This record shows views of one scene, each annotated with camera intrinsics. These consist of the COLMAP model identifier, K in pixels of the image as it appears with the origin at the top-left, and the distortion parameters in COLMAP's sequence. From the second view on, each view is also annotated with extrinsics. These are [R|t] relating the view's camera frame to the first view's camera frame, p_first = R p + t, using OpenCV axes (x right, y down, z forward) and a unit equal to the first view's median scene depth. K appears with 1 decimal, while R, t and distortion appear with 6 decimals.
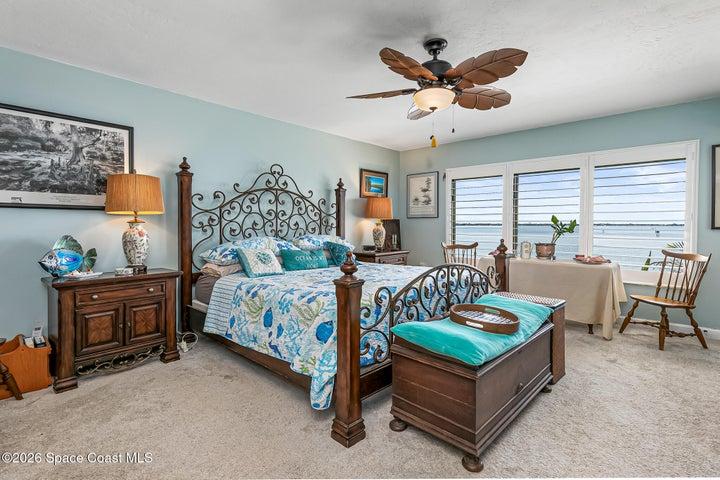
lens RADIAL K [[350.8, 0, 359.5], [0, 350.8, 230.9], [0, 0, 1]] dist [0.006040, 0.000108]
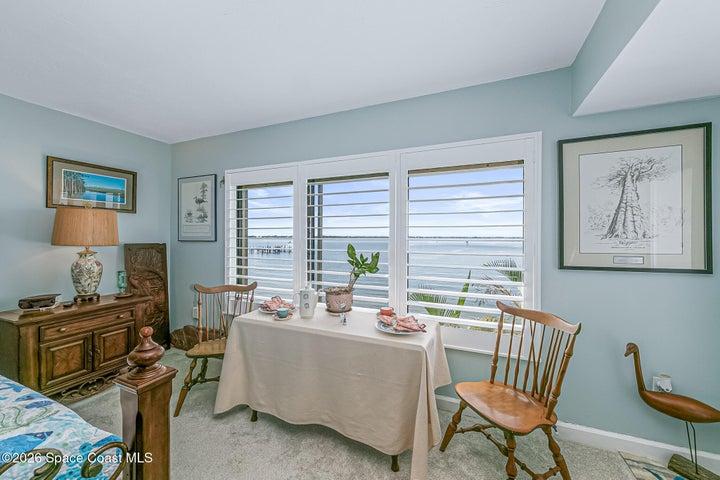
lens RADIAL K [[270.2, 0, 352.4], [0, 270.2, 238.5], [0, 0, 1]] dist [0.002944, 0.000607]
pose [[0.949293, -0.001652, 0.314389, 0.327032], [0.004330, 0.999960, -0.007819, -0.040067], [-0.314363, 0.008783, 0.949262, 0.439467]]
